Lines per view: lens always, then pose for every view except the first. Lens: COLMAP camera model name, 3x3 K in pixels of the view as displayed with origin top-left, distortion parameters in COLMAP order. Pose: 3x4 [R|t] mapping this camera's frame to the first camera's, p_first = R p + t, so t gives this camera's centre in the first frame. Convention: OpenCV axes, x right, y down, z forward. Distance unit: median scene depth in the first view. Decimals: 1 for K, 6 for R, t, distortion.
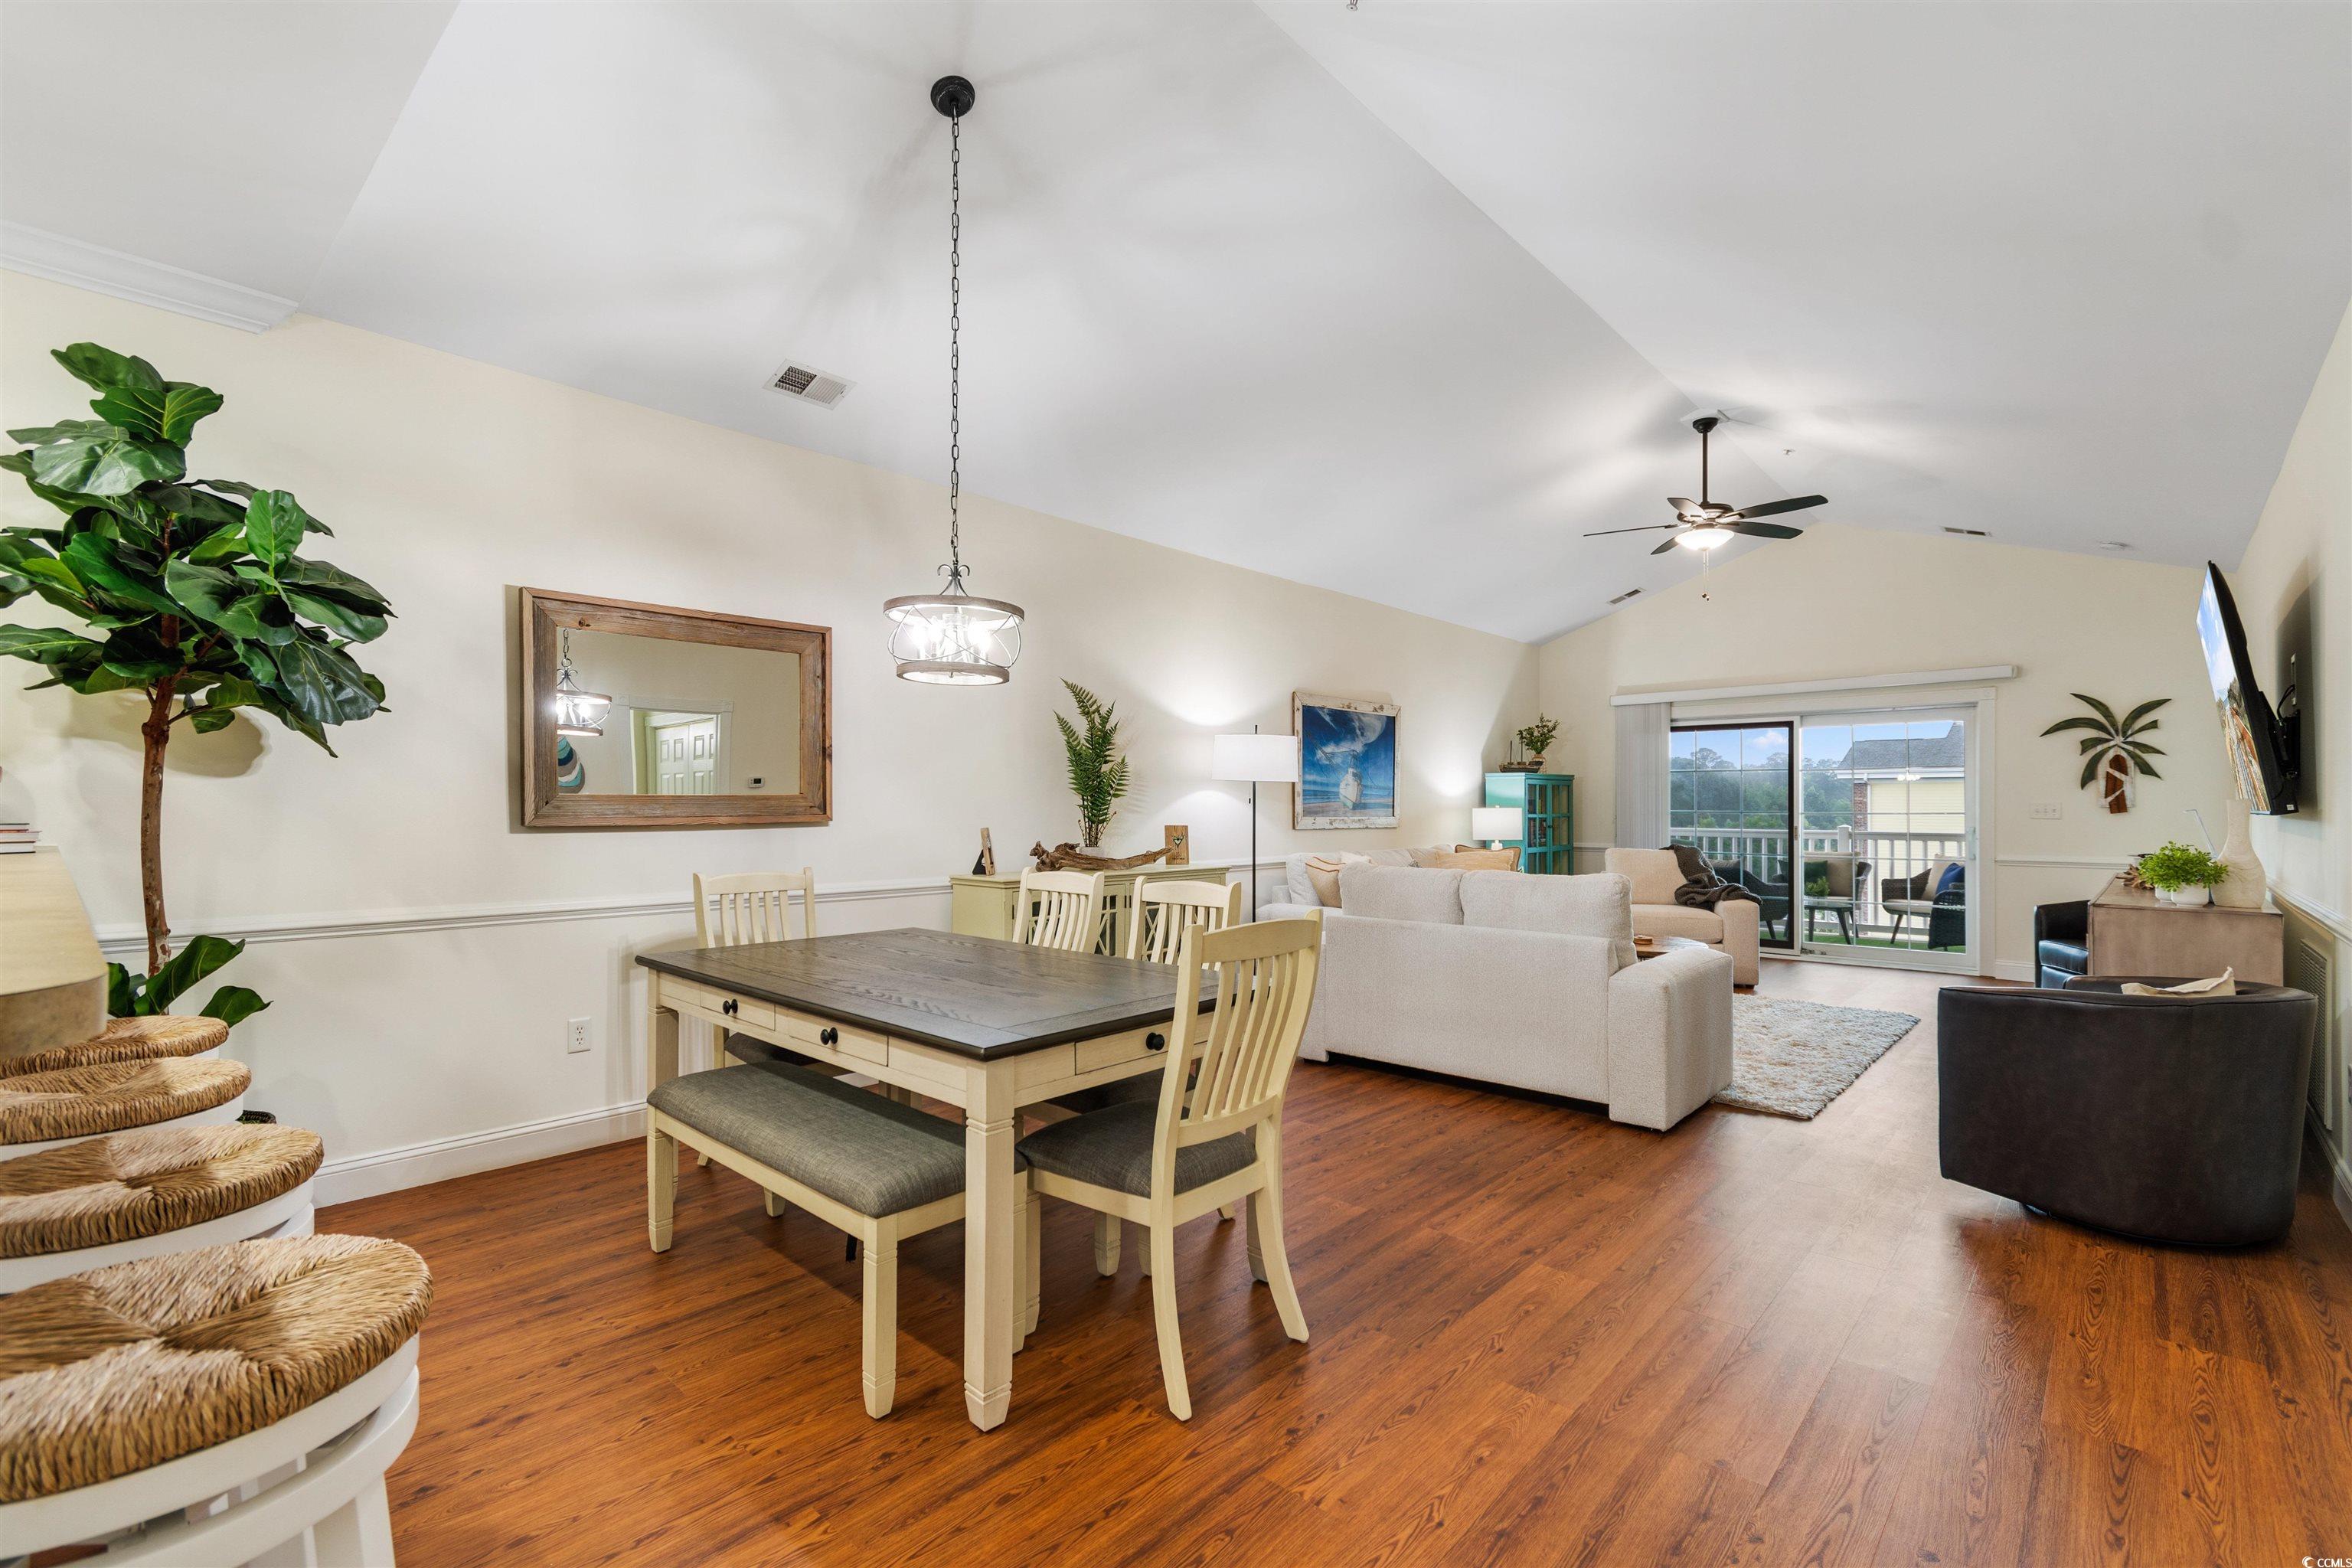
lens RADIAL K [[1040.9, 0, 1181.5], [0, 1040.9, 794.6], [0, 0, 1]] dist [0.009895, -0.004636]
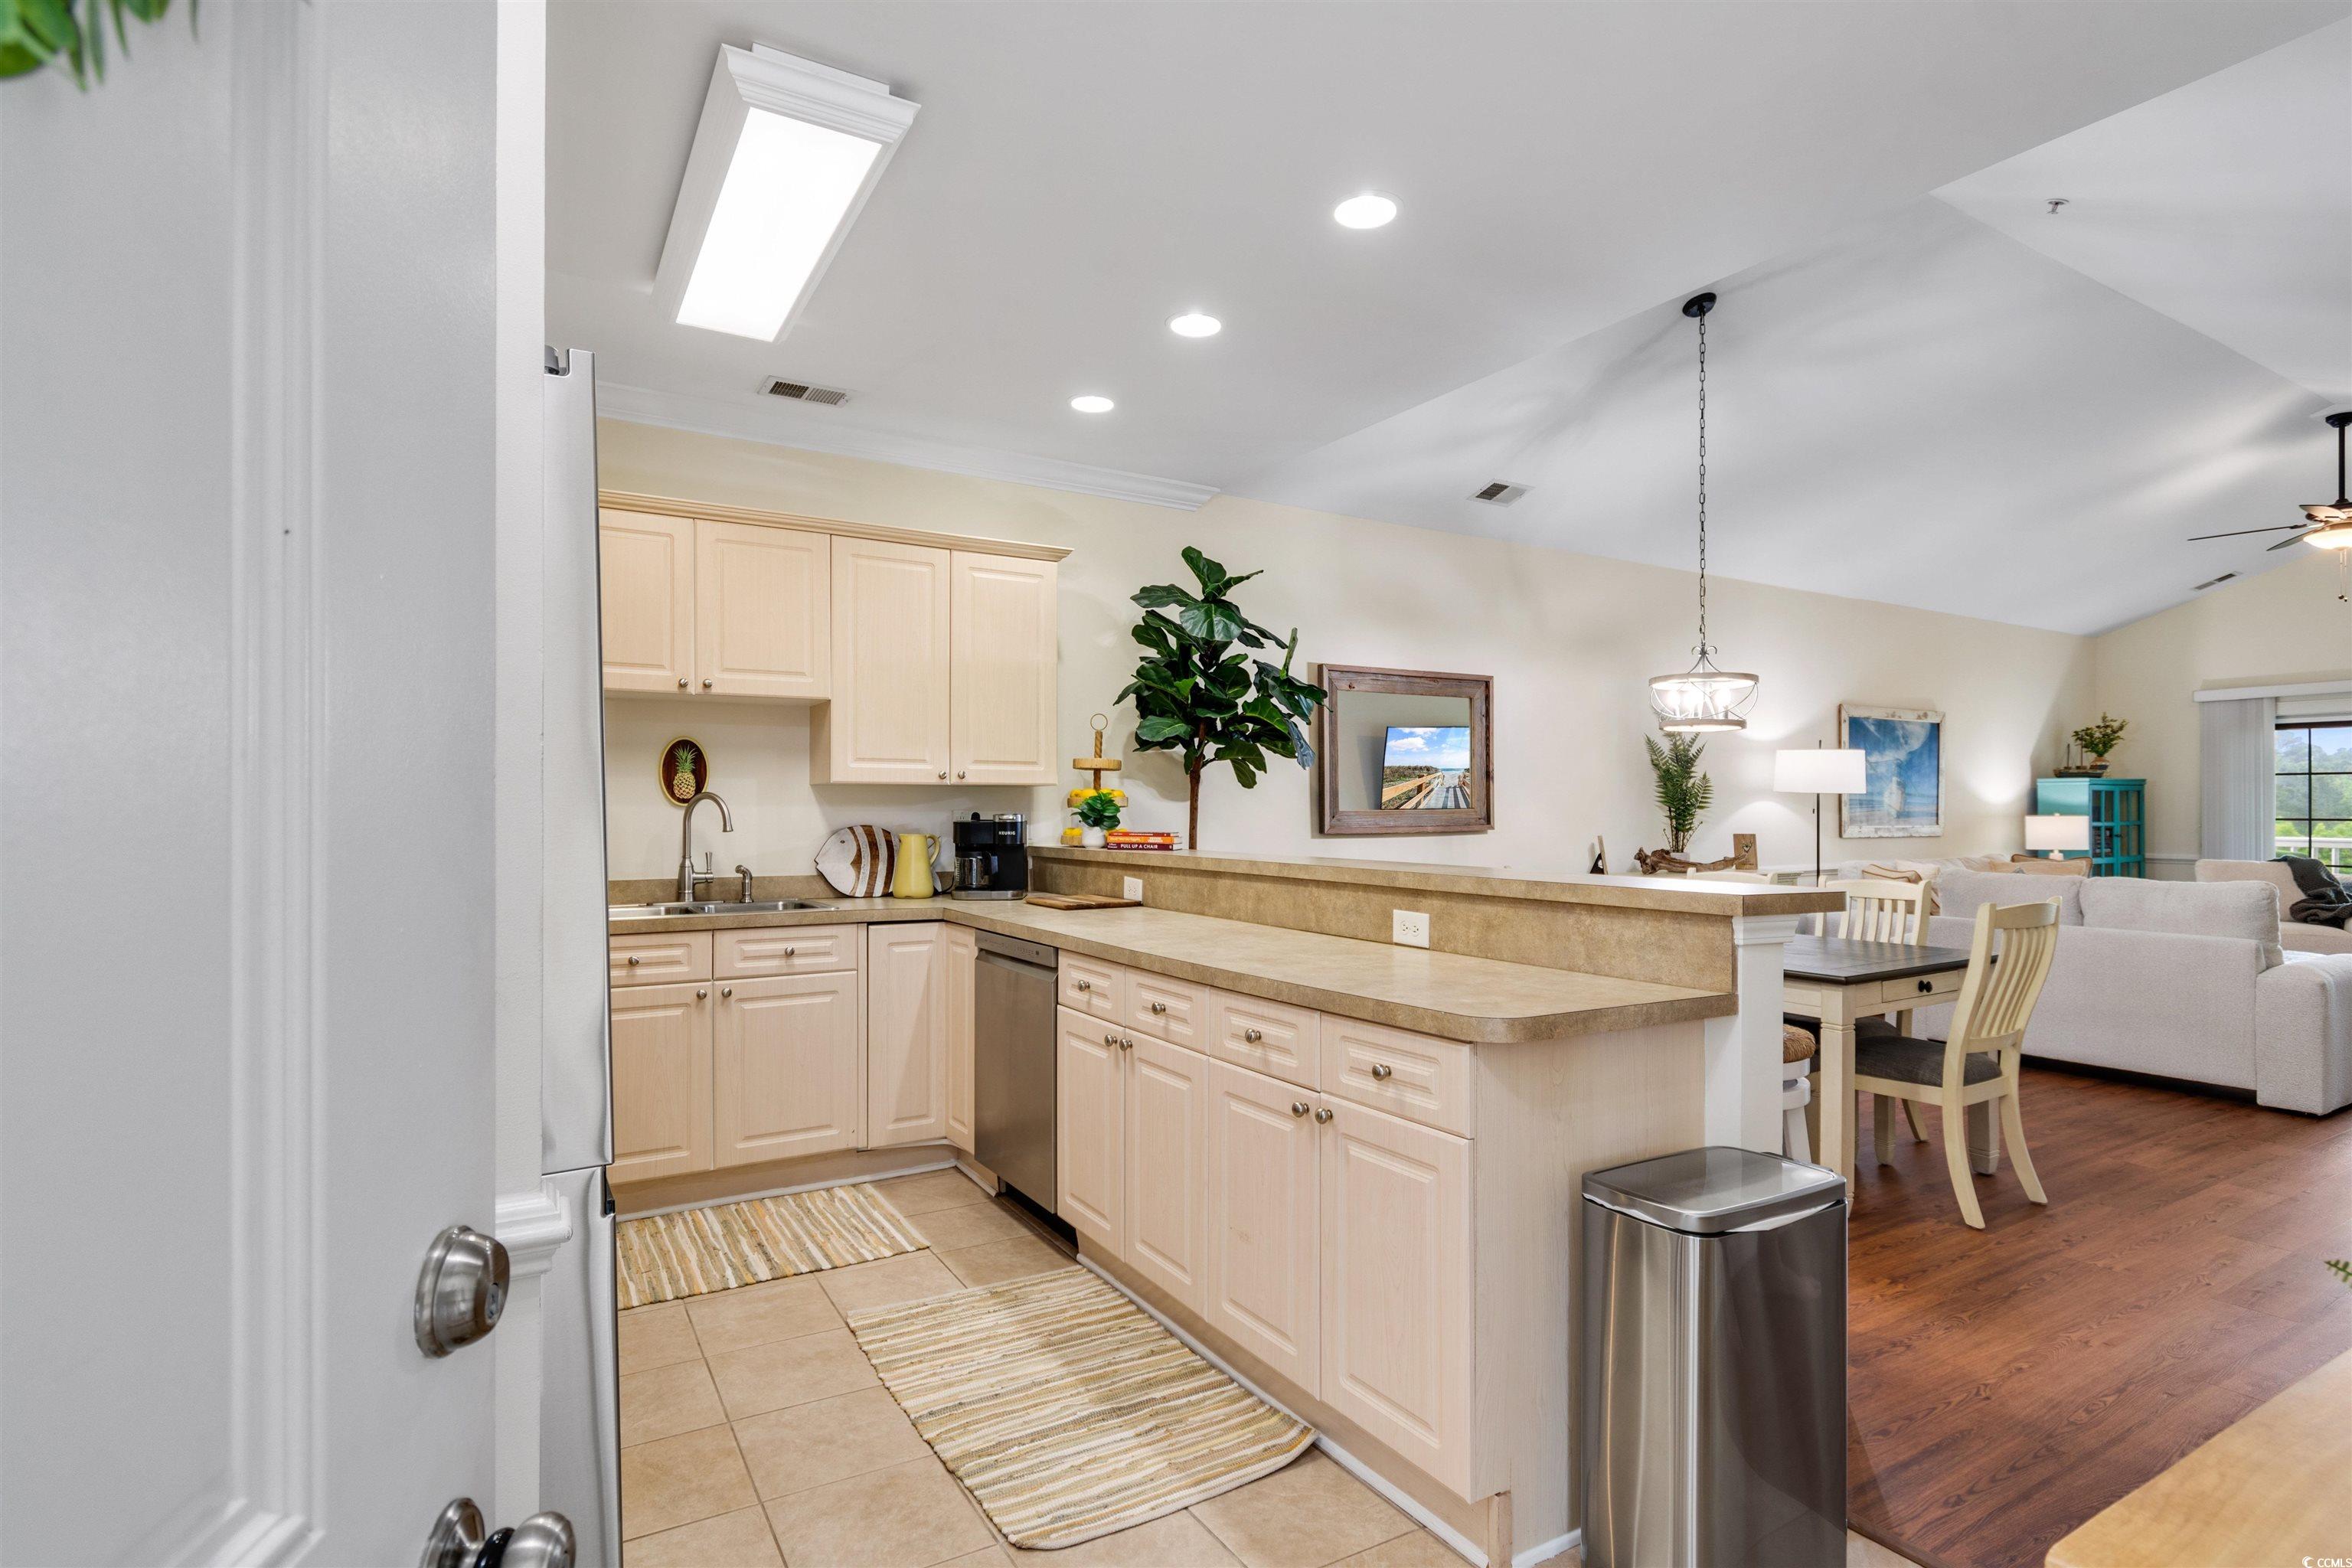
lens RADIAL K [[1170.1, 0, 1174.0], [0, 1170.1, 803.0], [0, 0, 1]] dist [0.005331, -0.003911]
pose [[0.959057, -0.003294, -0.283195, -0.223004], [0.005118, 0.999971, 0.005703, -0.012466], [0.283168, -0.006919, 0.959045, -0.336986]]
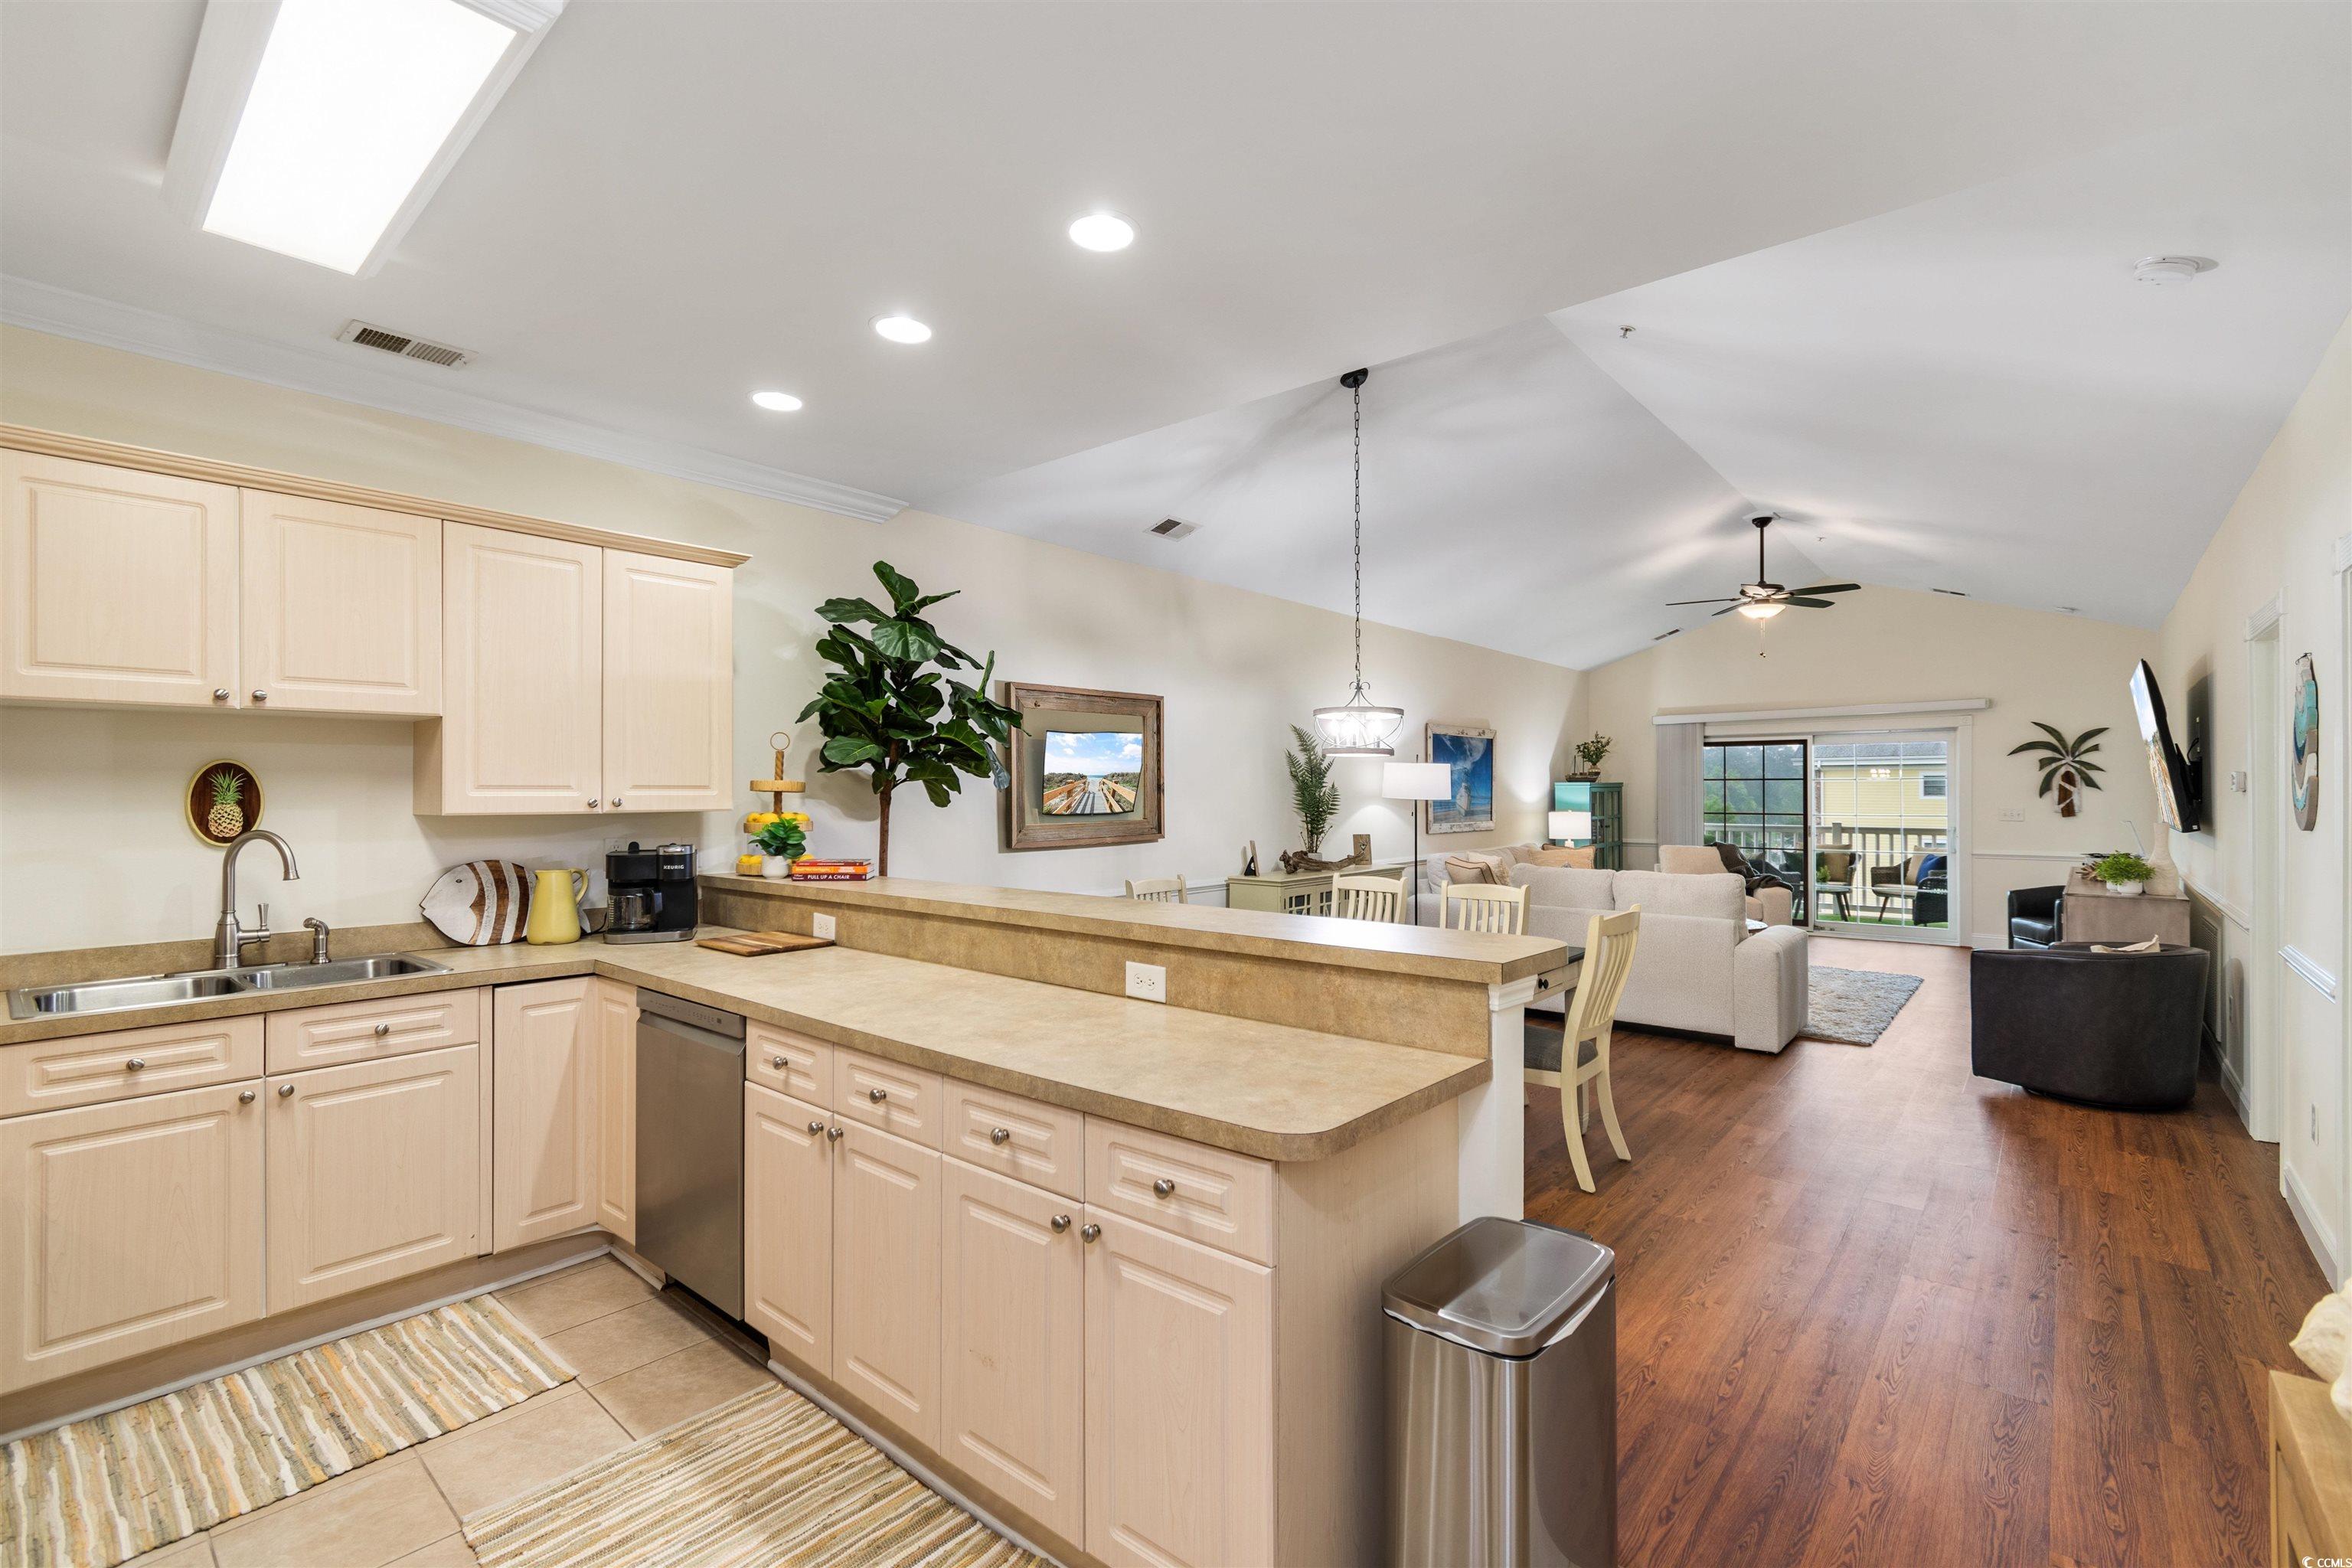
lens RADIAL K [[1040.9, 0, 1179.2], [0, 1040.9, 783.6], [0, 0, 1]] dist [0.009895, -0.004636]
pose [[0.999239, -0.004252, 0.038784, -0.268661], [0.004075, 0.999981, 0.004642, -0.038445], [-0.038803, -0.004480, 0.999237, -0.262213]]
